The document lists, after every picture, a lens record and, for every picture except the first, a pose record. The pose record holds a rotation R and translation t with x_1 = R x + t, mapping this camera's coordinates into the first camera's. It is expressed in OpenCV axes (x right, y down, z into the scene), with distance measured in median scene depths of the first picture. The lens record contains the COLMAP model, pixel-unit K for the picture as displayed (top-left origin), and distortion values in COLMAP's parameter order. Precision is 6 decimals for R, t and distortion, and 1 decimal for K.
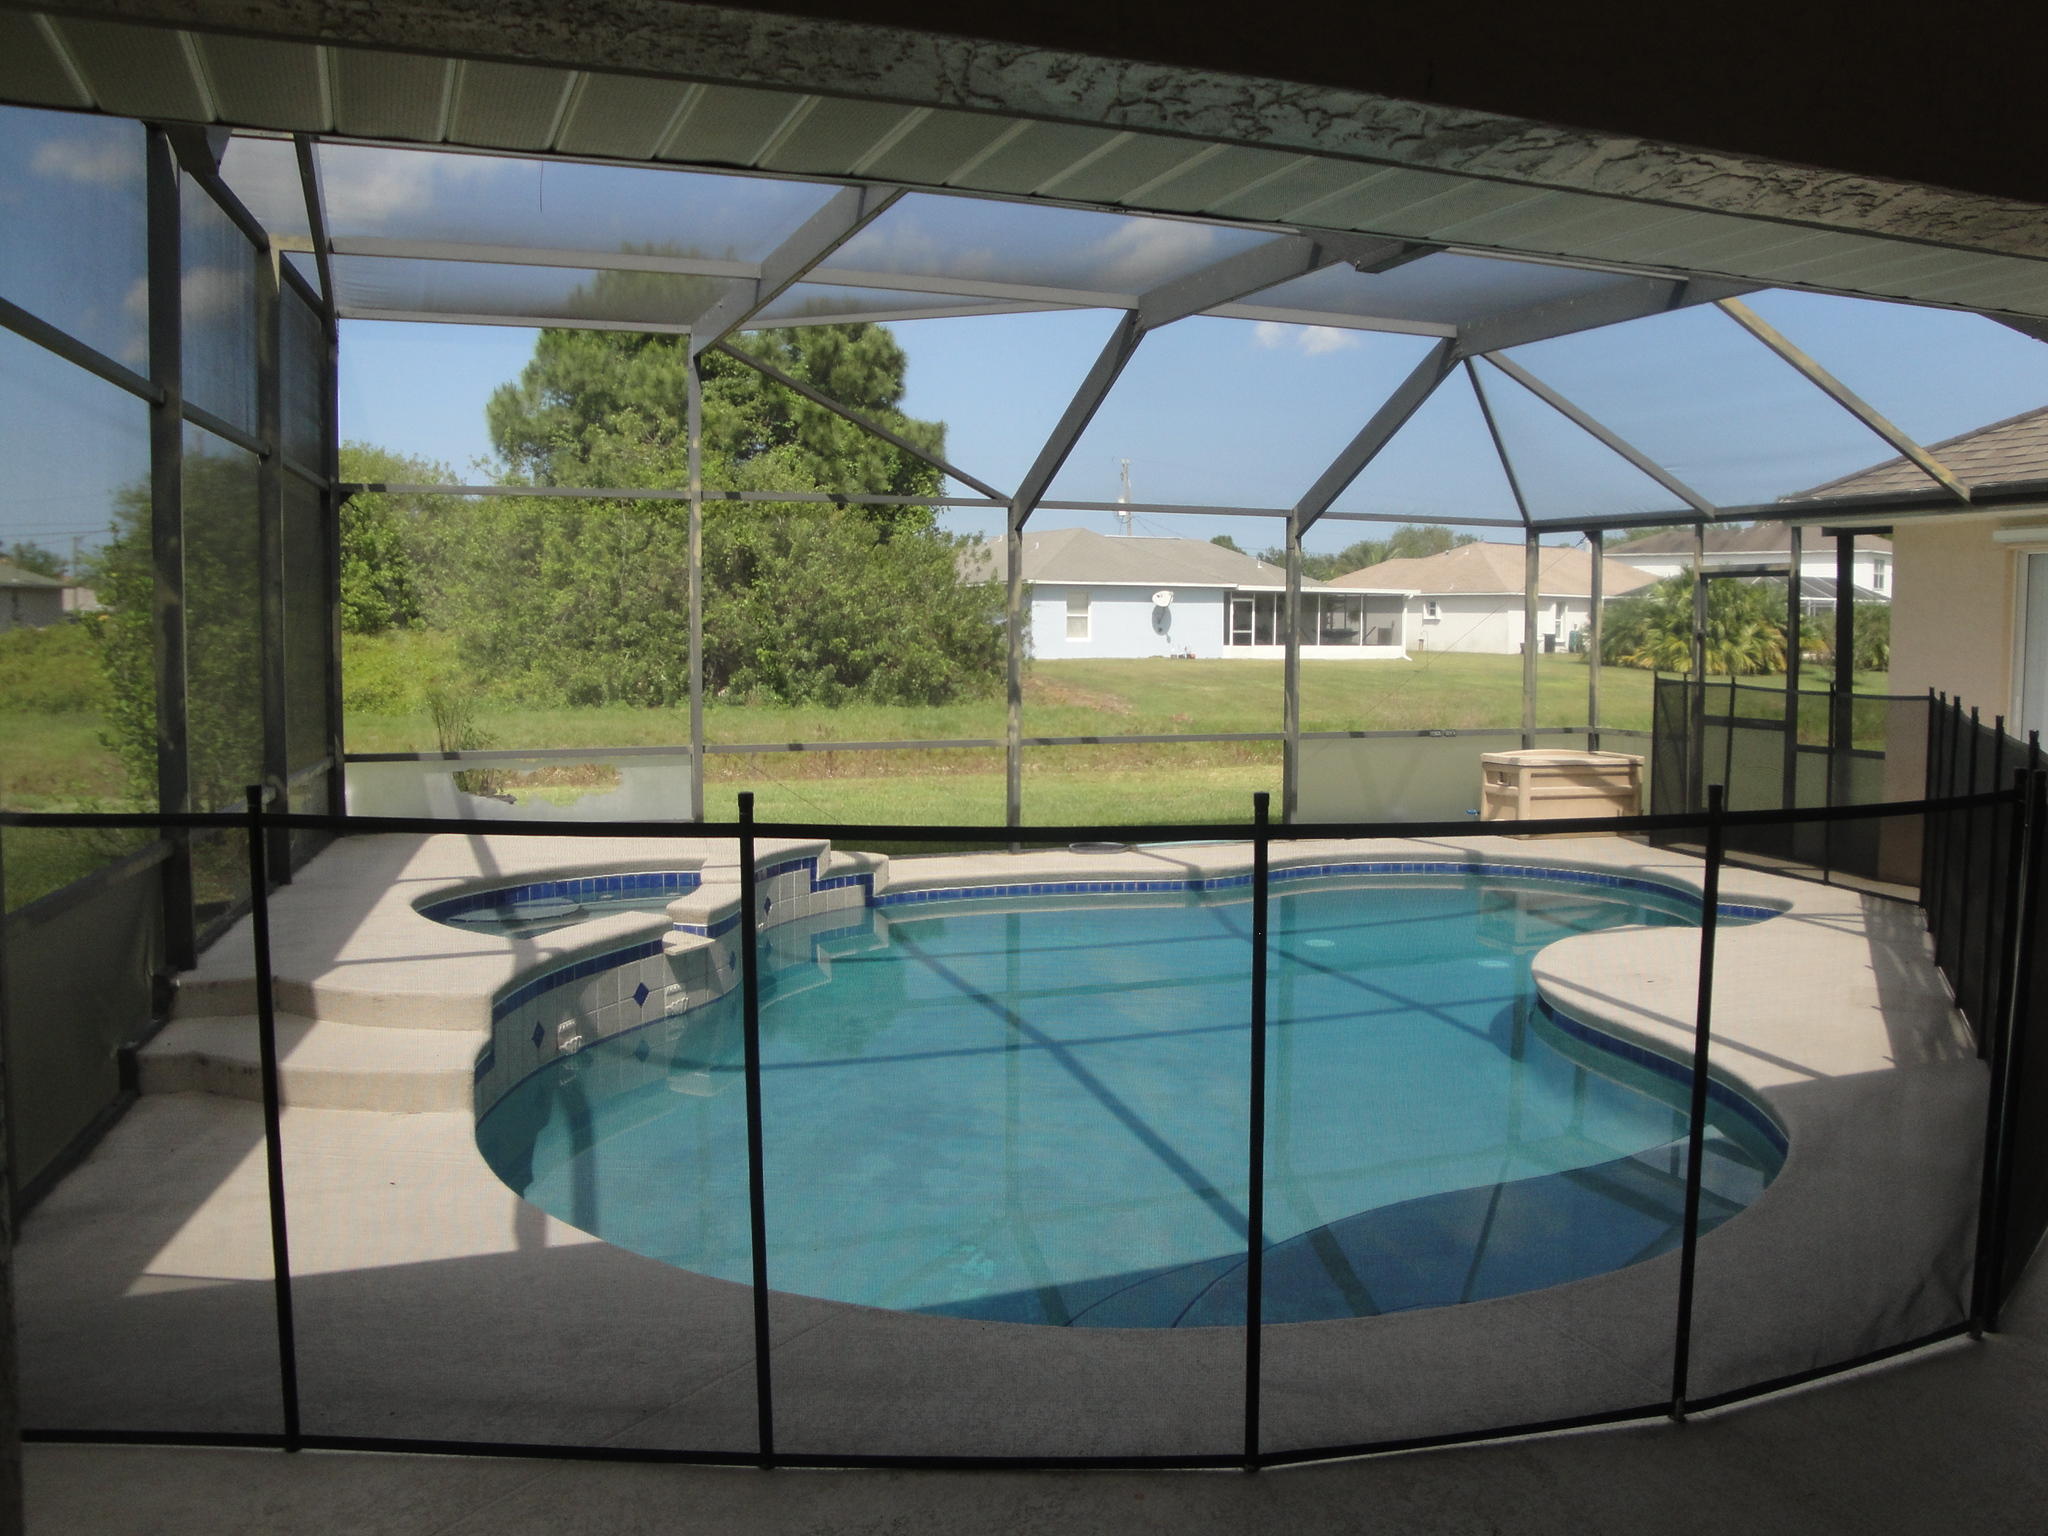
lens RADIAL K [[1695.7, 0, 1064.7], [0, 1695.7, 757.0], [0, 0, 1]] dist [-0.115761, 0.011819]
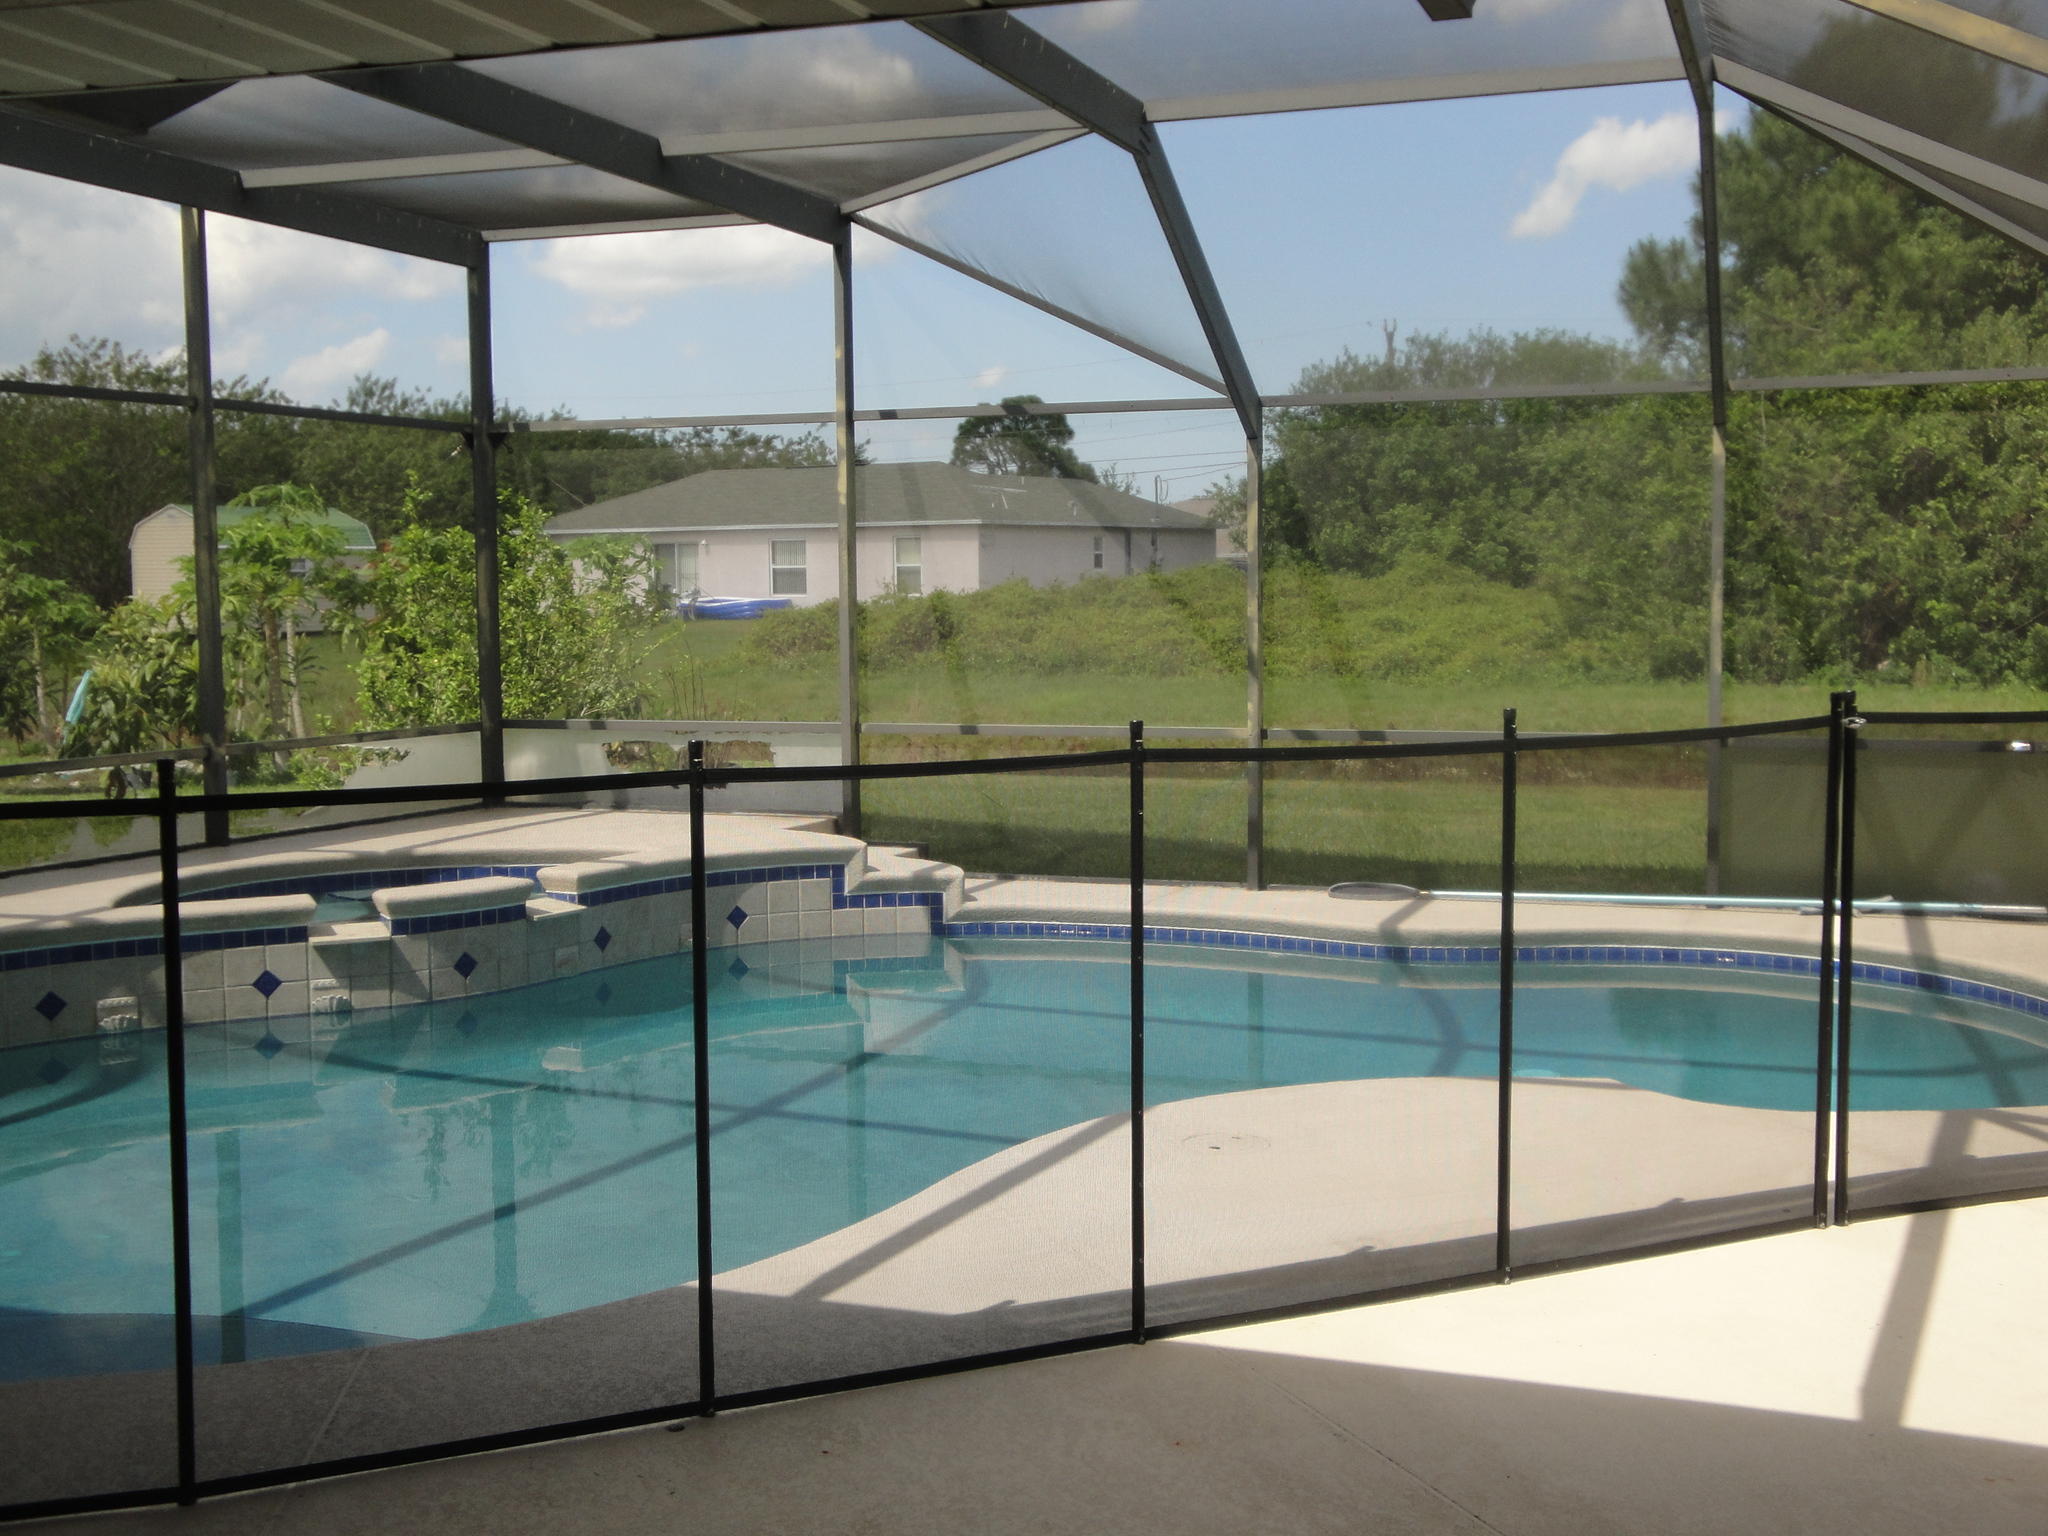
lens RADIAL K [[2291.7, 0, 1024.0], [0, 2291.7, 768.0], [0, 0, 1]] dist [0.037919, 0.037207]
pose [[0.745866, 0.044227, -0.664627, 0.572587], [-0.038773, 0.998984, 0.022964, -0.013713], [0.664967, 0.008641, 0.746823, 0.216456]]
